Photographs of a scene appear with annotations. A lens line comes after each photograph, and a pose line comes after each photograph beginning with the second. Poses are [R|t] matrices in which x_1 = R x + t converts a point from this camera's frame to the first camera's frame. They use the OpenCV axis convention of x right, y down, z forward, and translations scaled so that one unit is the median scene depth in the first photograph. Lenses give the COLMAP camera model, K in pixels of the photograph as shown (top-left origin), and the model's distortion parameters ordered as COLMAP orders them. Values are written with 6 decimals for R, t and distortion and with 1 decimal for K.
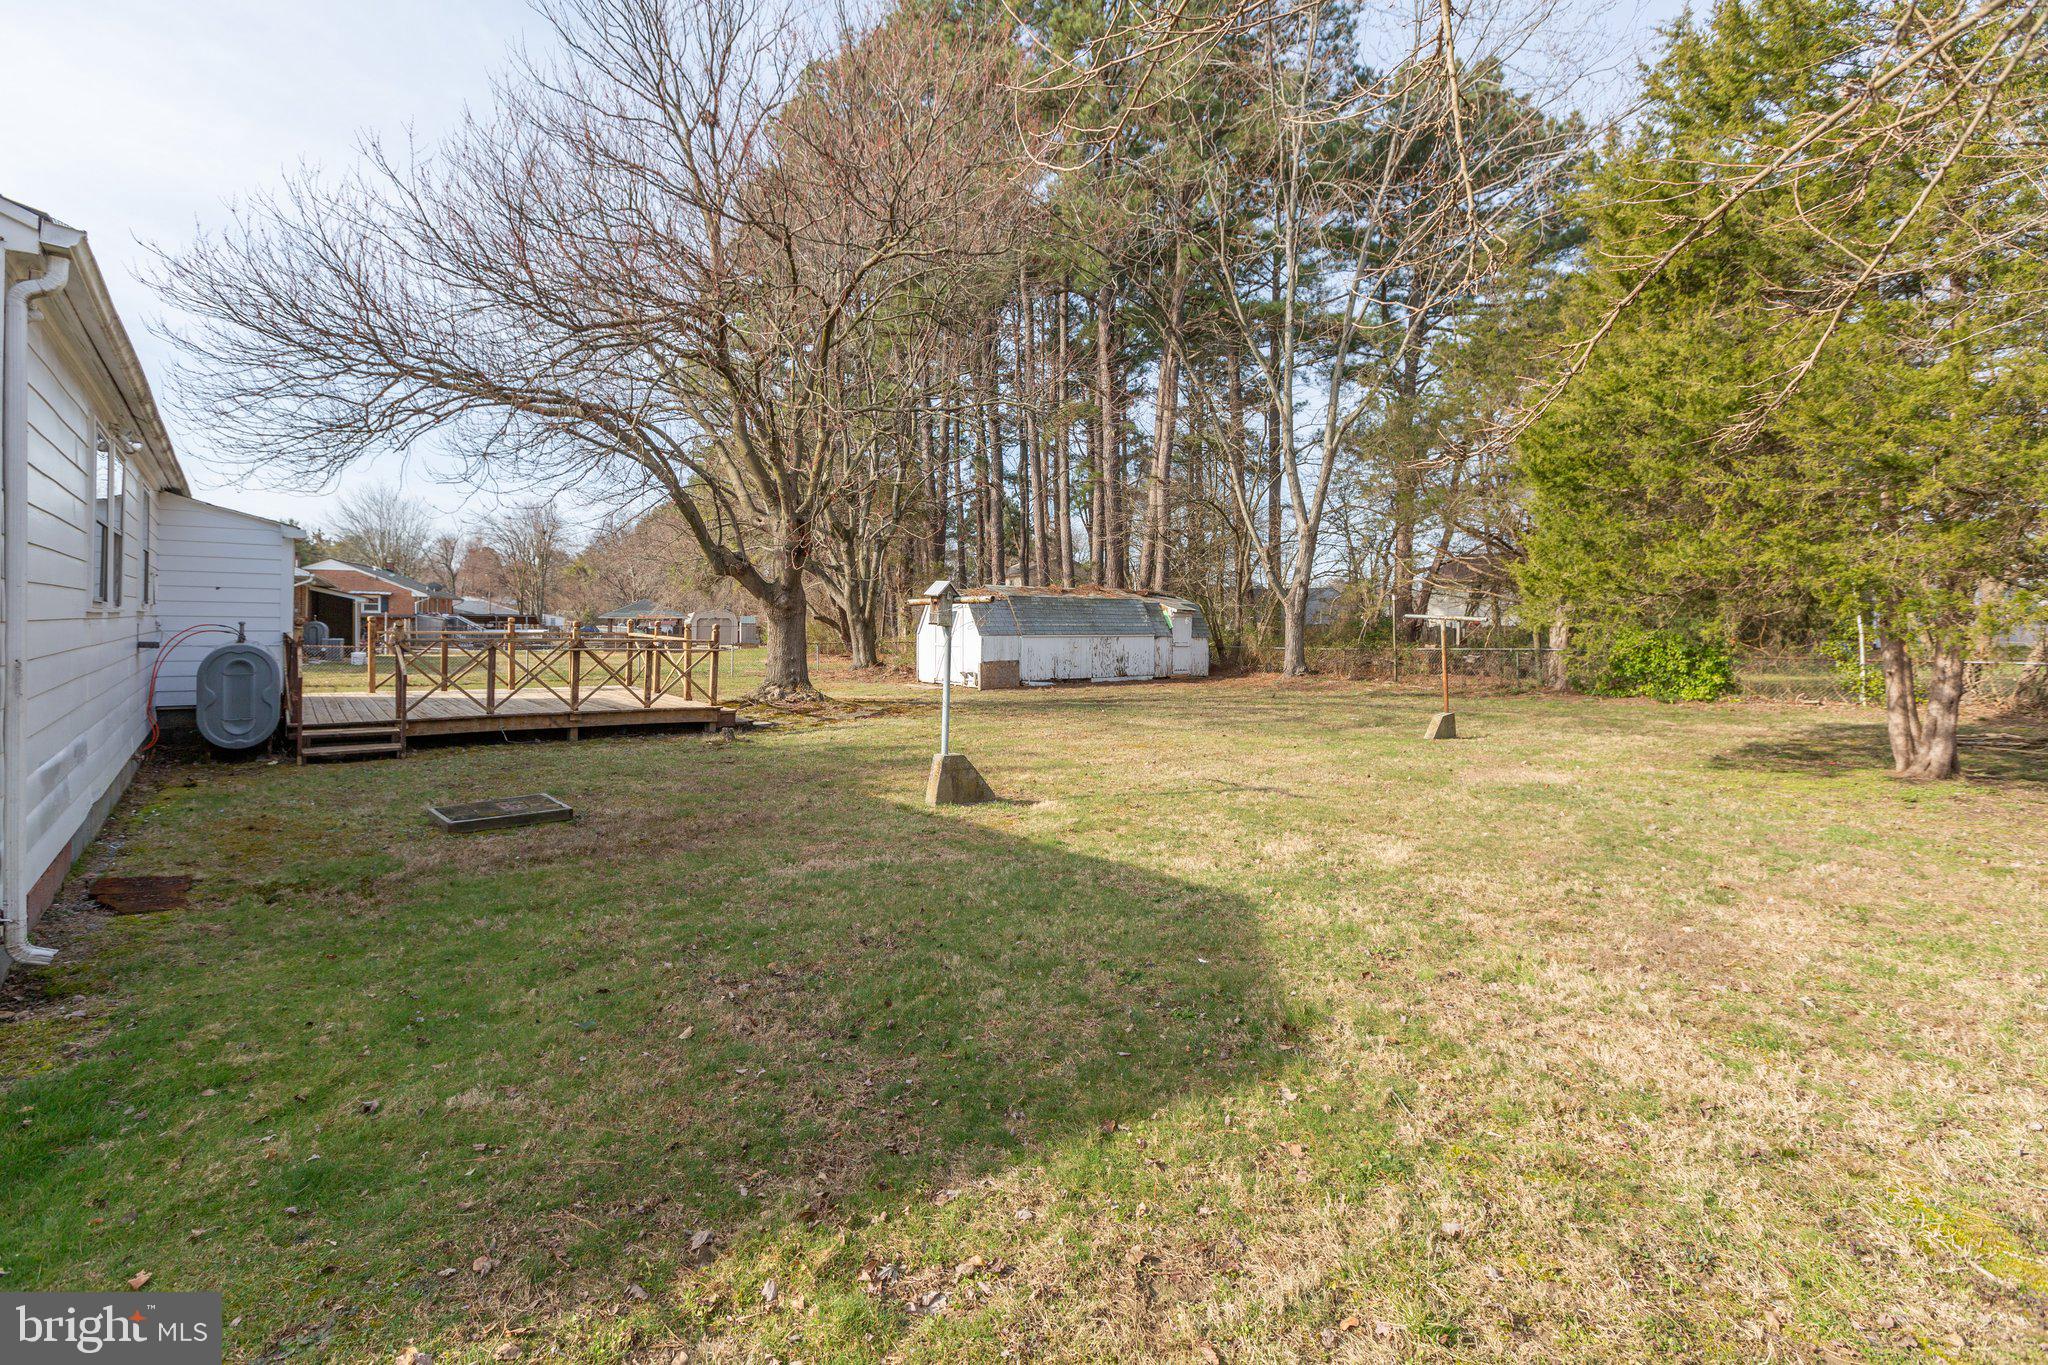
lens RADIAL K [[930.6, 0, 997.5], [0, 930.6, 643.0], [0, 0, 1]] dist [-0.000251, -0.000022]
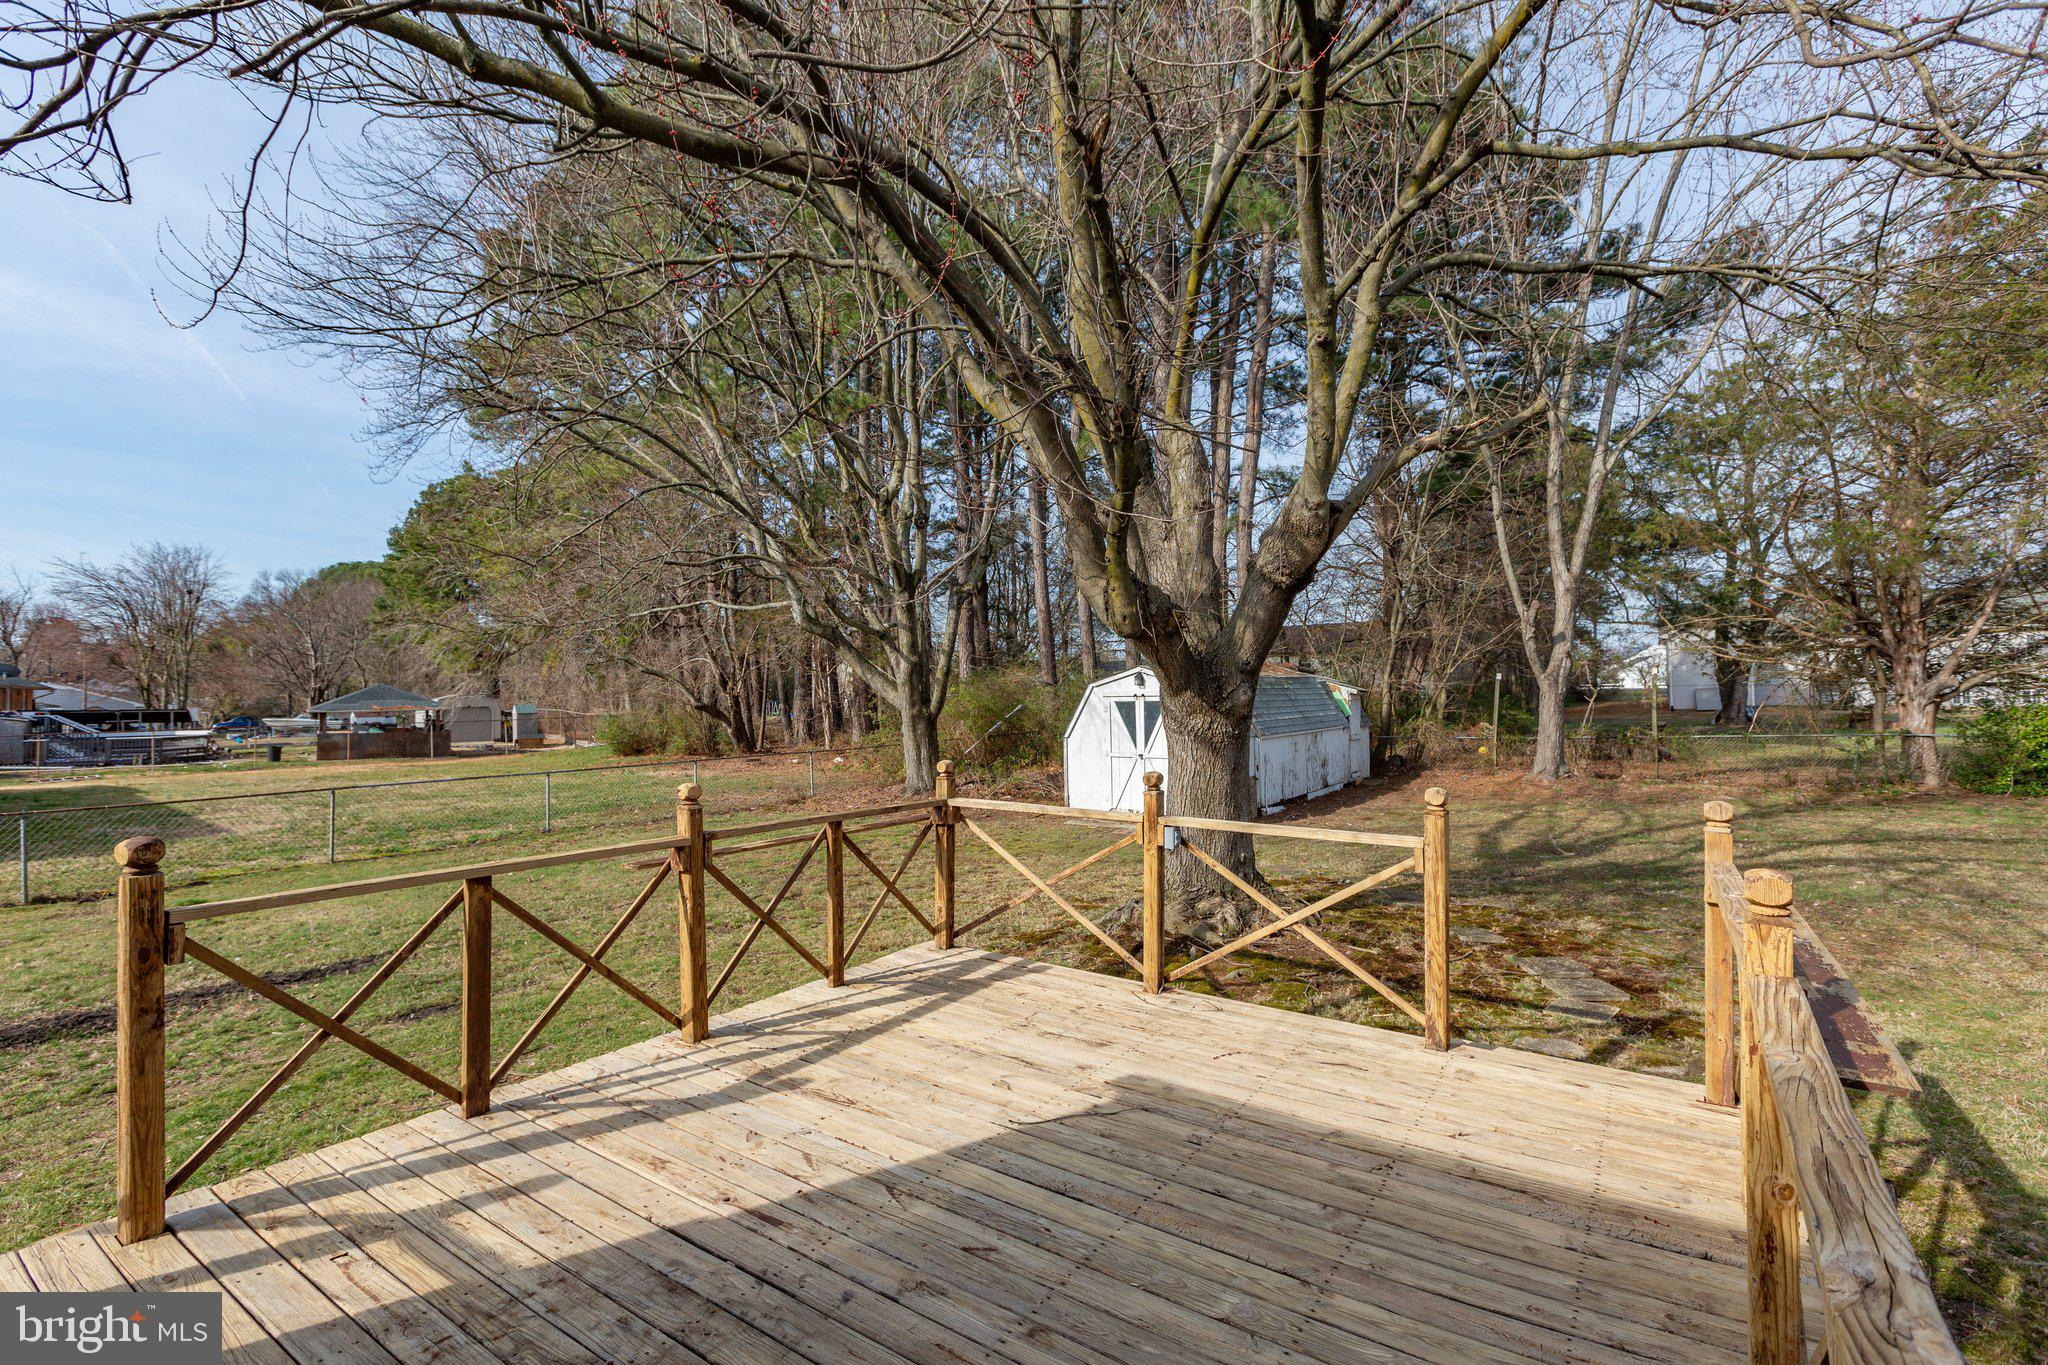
lens RADIAL K [[937.2, 0, 1024.0], [0, 937.2, 682.5], [0, 0, 1]] dist [-0.001295, -0.000130]
pose [[0.953963, -0.017906, 0.299389, -0.116080], [0.028655, 0.999091, -0.031549, -0.011056], [-0.298552, 0.038675, 0.953609, 0.153965]]
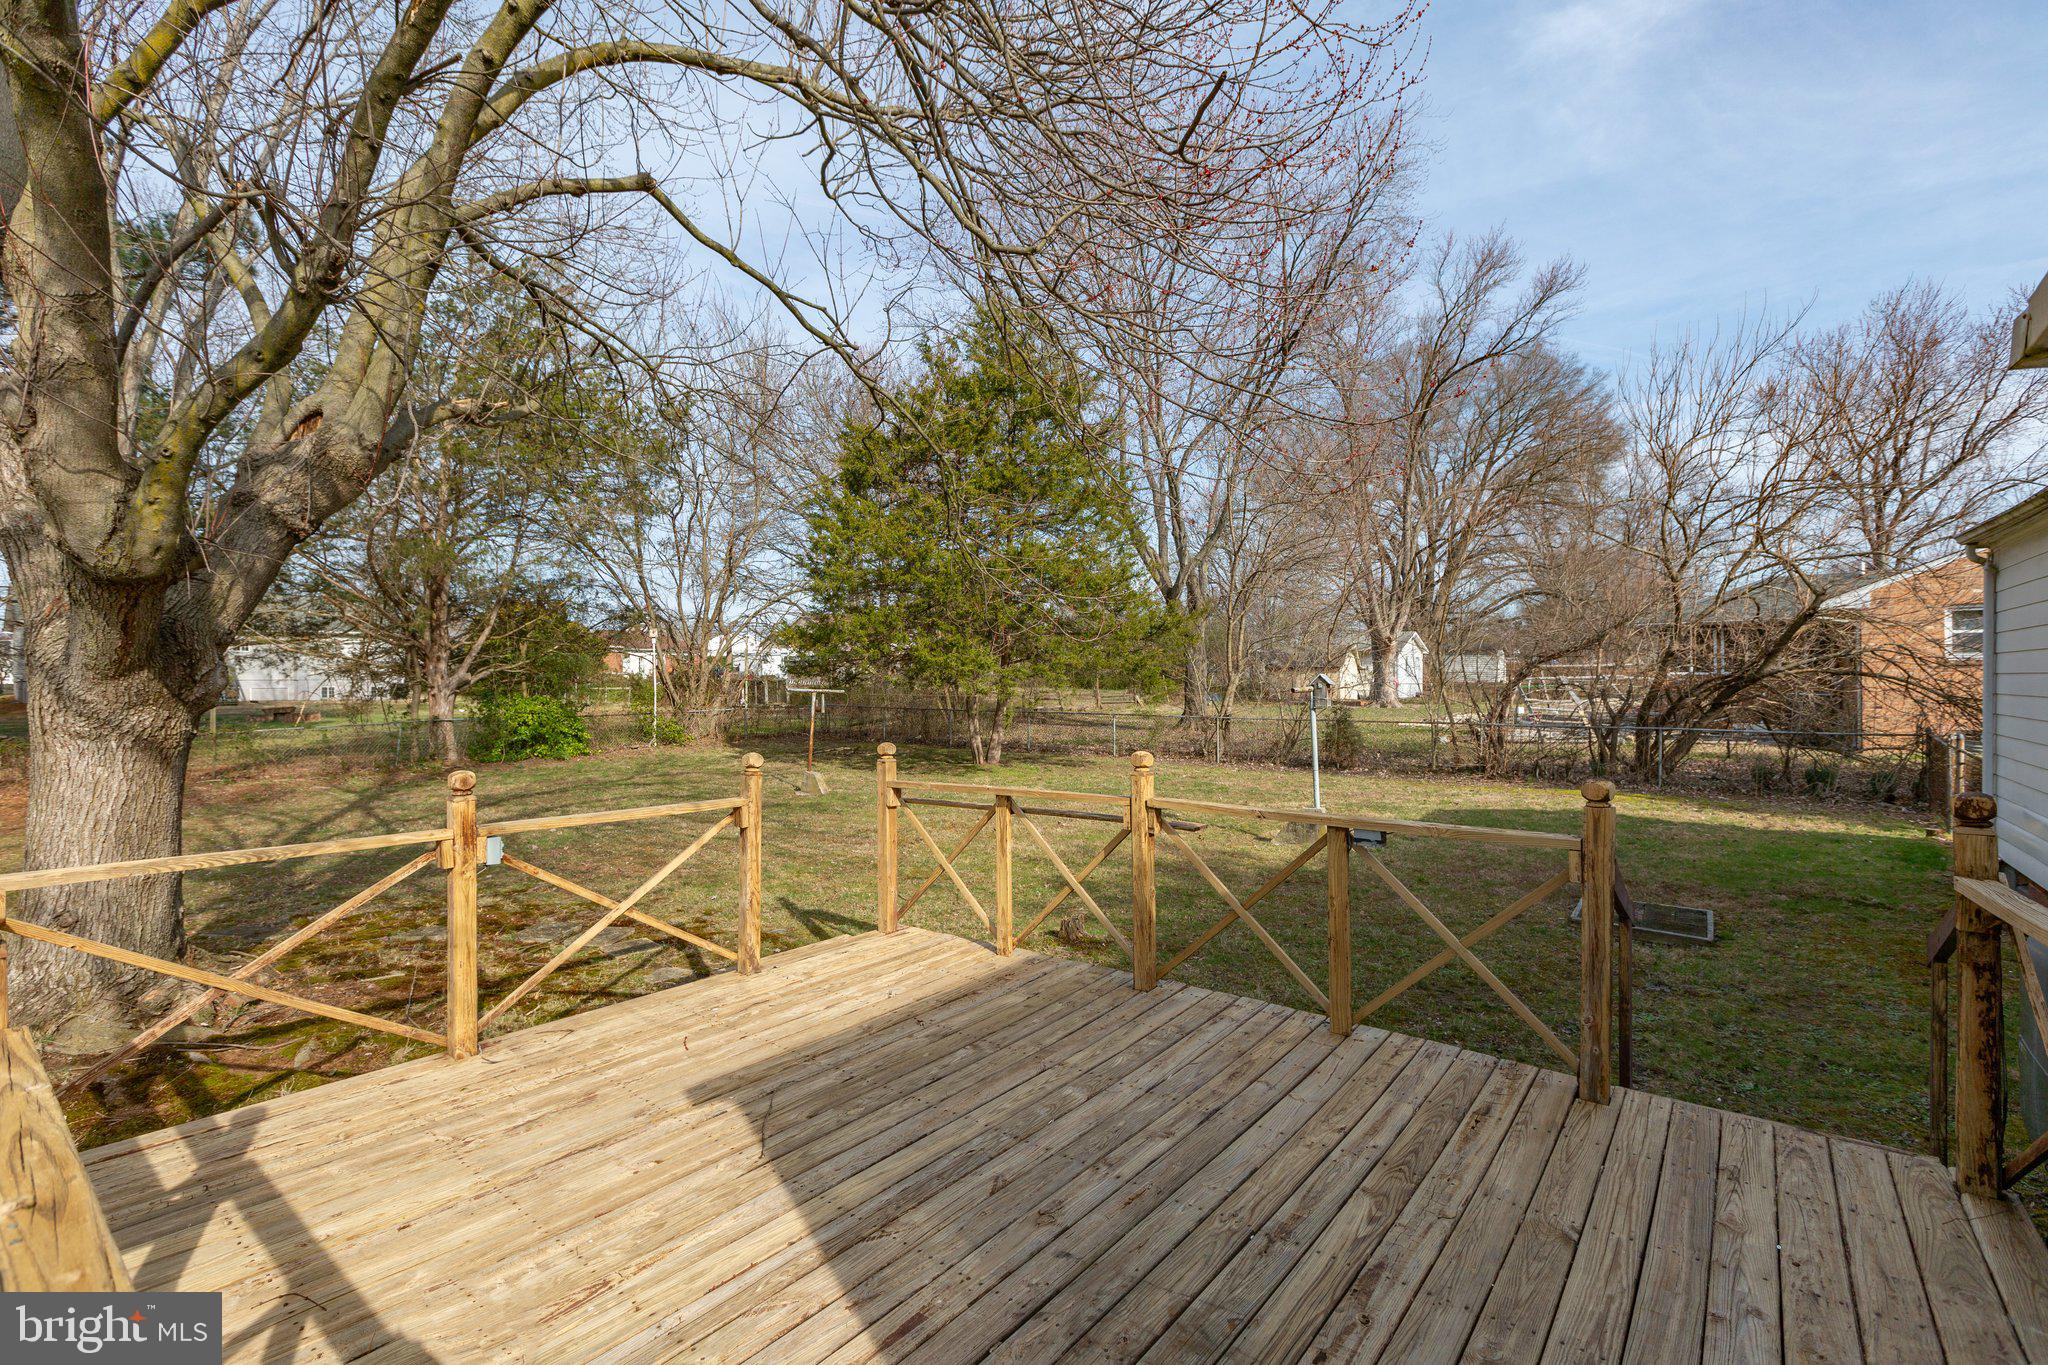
lens RADIAL K [[922.5, 0, 1024.0], [0, 922.5, 682.5], [0, 0, 1]] dist [0.000325, 0.000276]
pose [[-0.231240, -0.015589, 0.972772, -0.142977], [0.026958, 0.999385, 0.022424, -0.011725], [-0.972523, 0.031410, -0.230678, 0.195155]]
